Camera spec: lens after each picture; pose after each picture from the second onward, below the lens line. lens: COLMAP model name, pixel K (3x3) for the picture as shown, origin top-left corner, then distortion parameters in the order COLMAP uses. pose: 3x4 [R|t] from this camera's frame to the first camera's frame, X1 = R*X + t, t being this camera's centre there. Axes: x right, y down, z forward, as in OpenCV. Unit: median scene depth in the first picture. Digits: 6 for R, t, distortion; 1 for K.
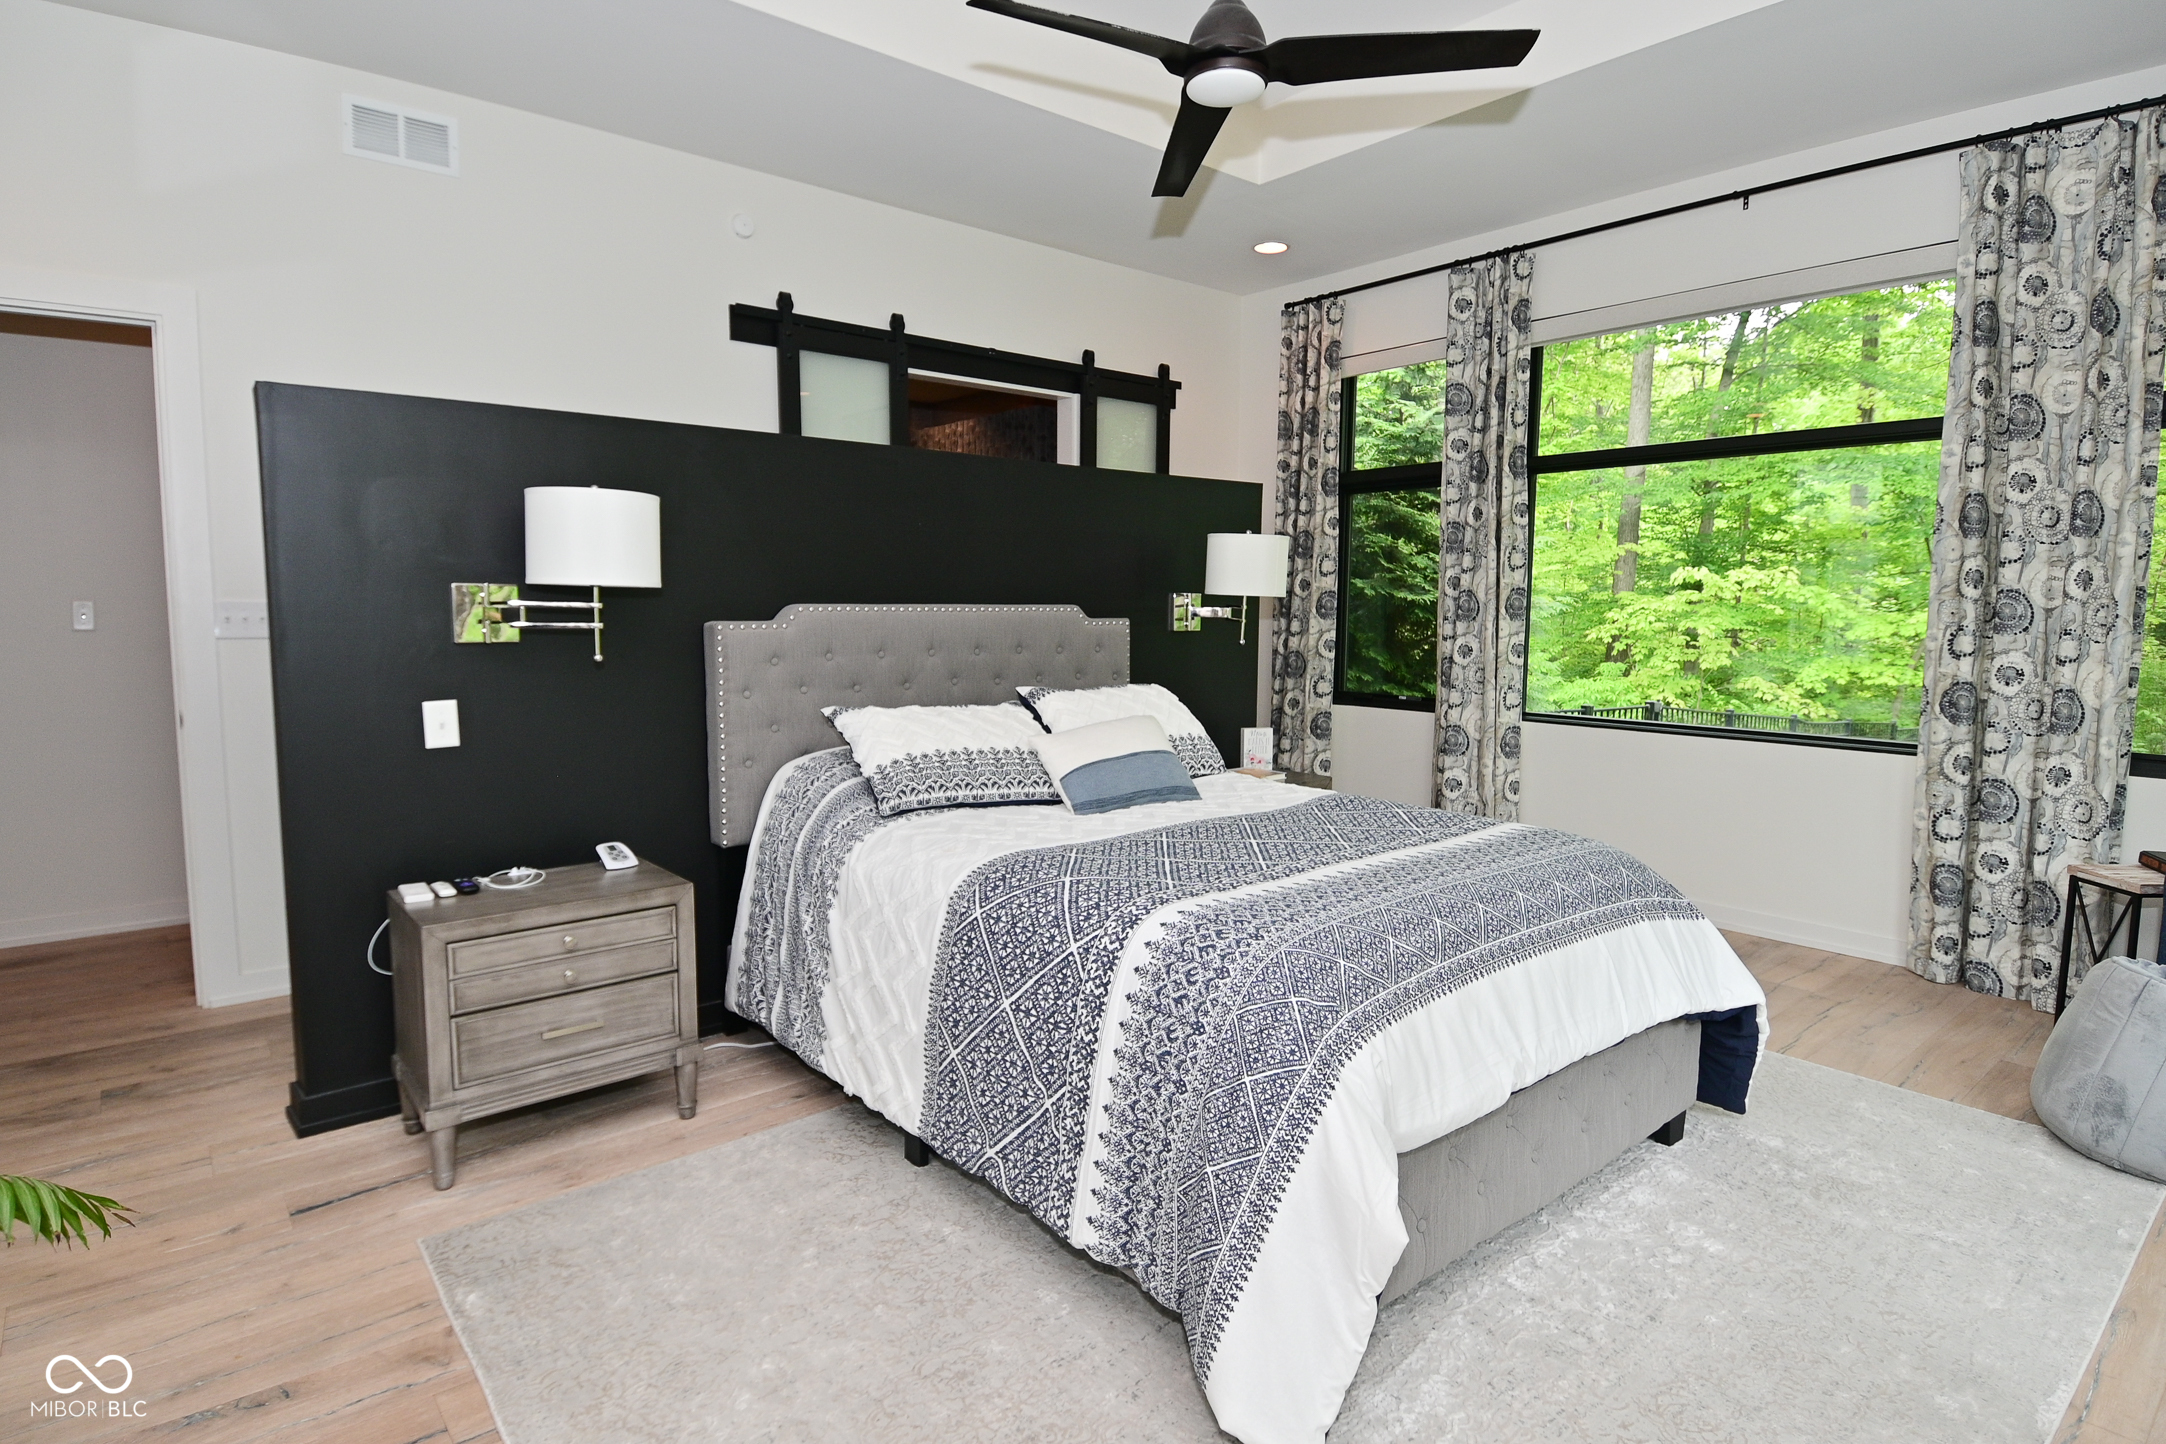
lens RADIAL K [[1120.2, 0, 1078.2], [0, 1120.2, 715.1], [0, 0, 1]] dist [0.020863, -0.016992]
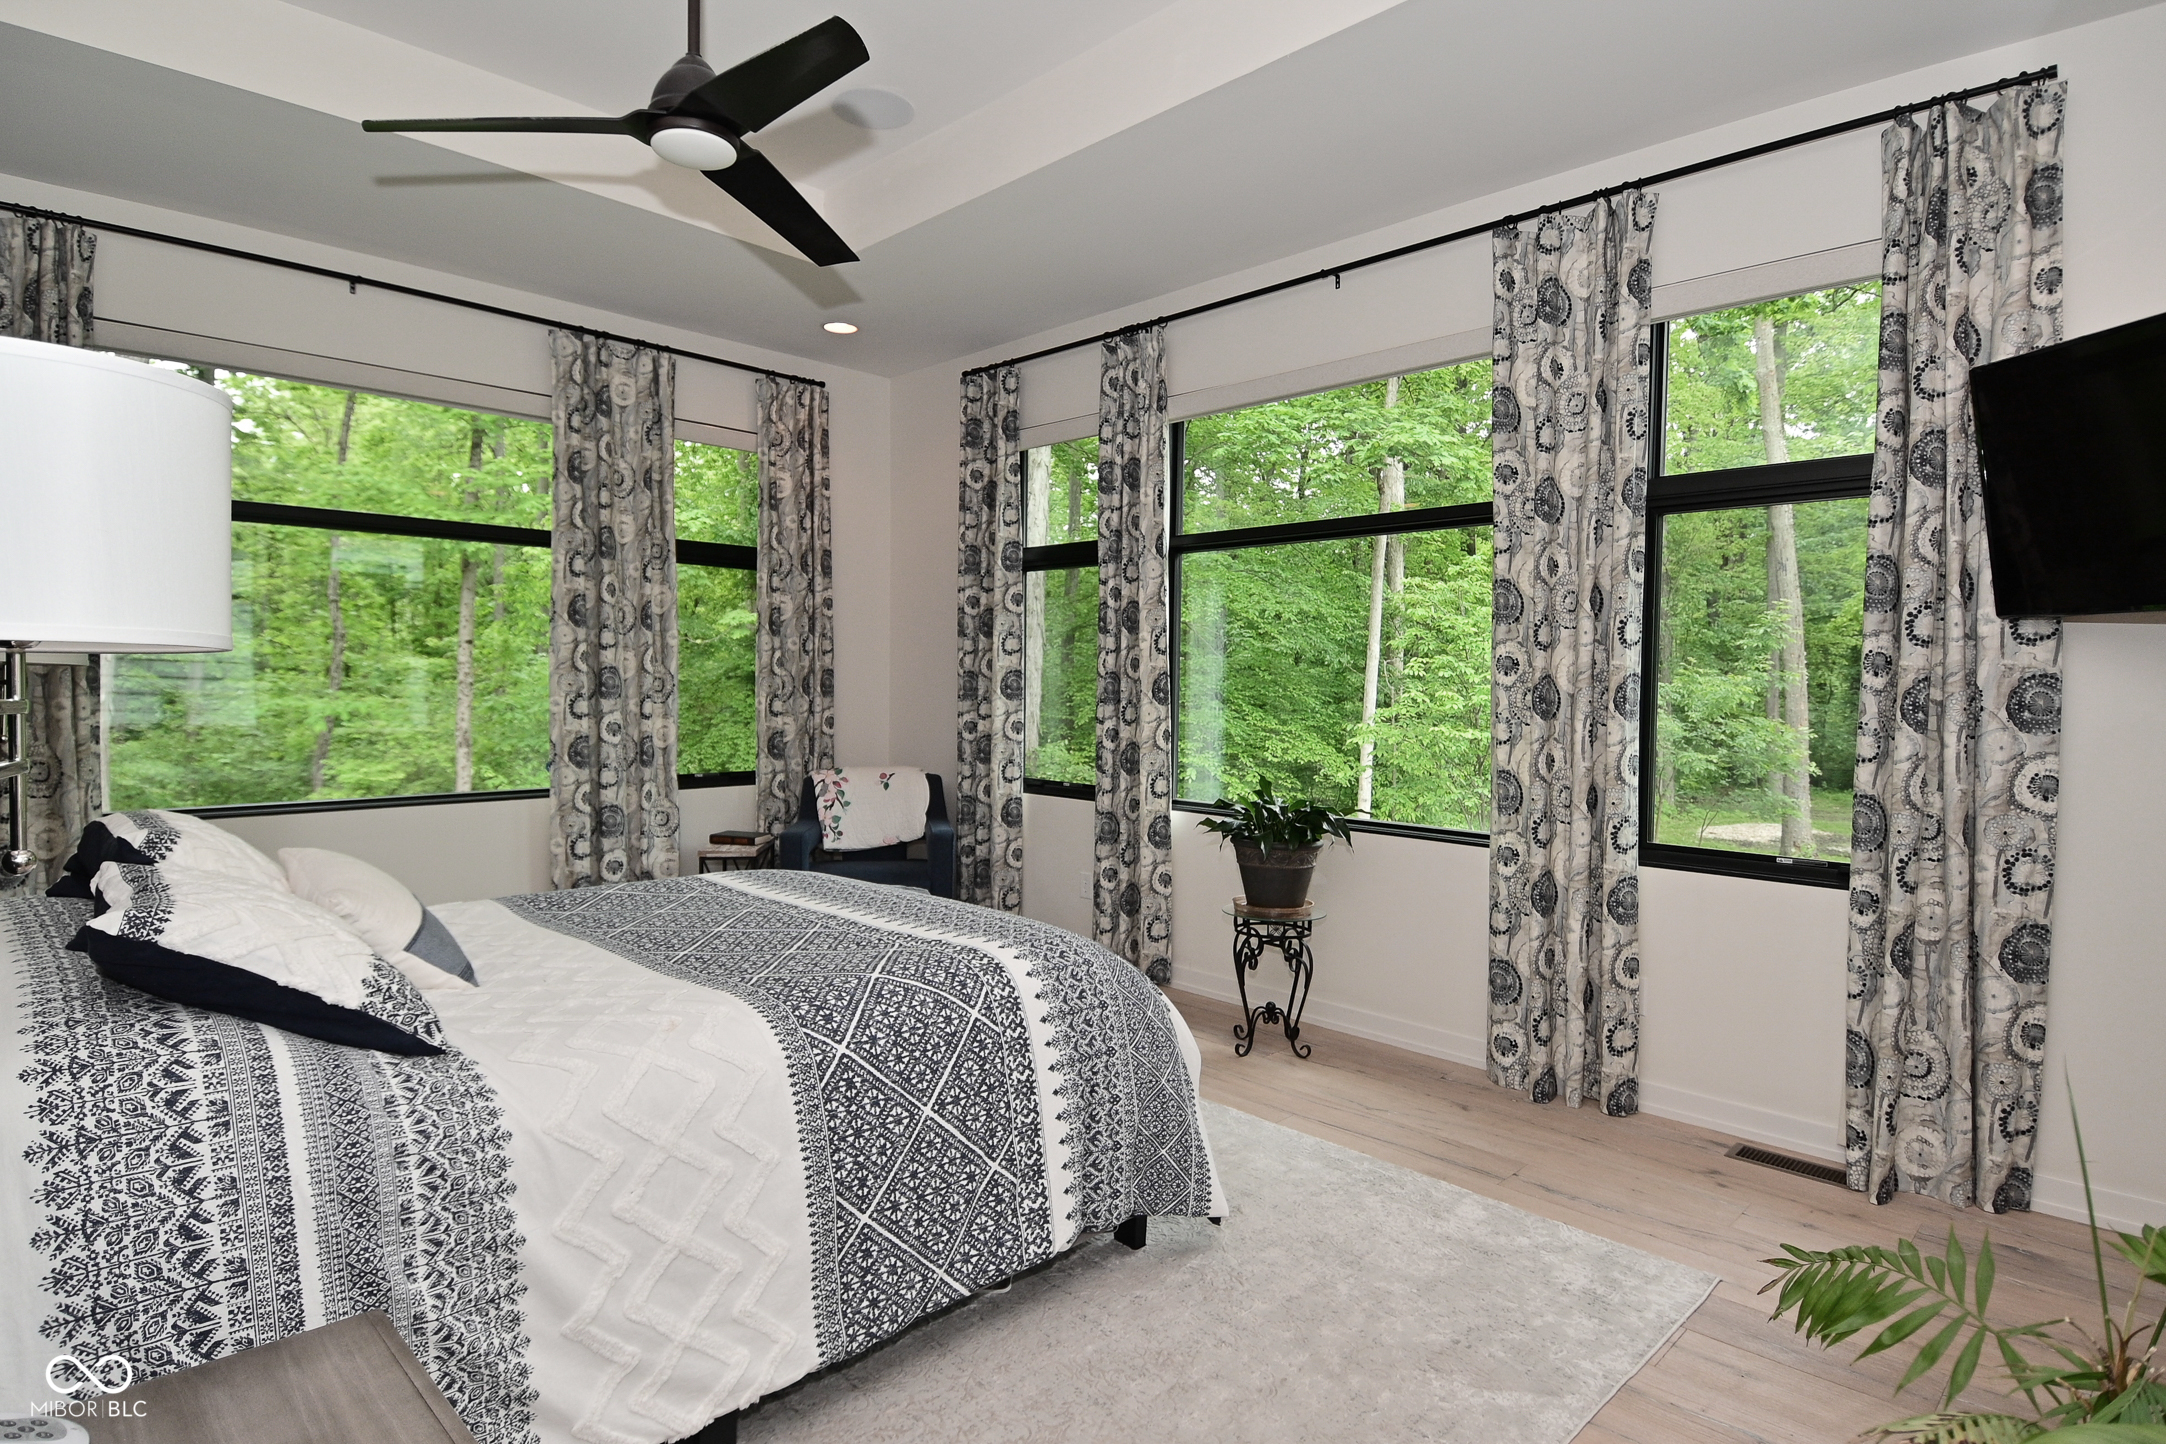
lens RADIAL K [[1120.2, 0, 1079.7], [0, 1120.2, 723.3], [0, 0, 1]] dist [0.020863, -0.016992]
pose [[-0.075042, -0.042888, 0.996258, -0.577675], [0.089508, 0.994752, 0.049566, -0.058526], [-0.993155, 0.092893, -0.070809, 0.526610]]
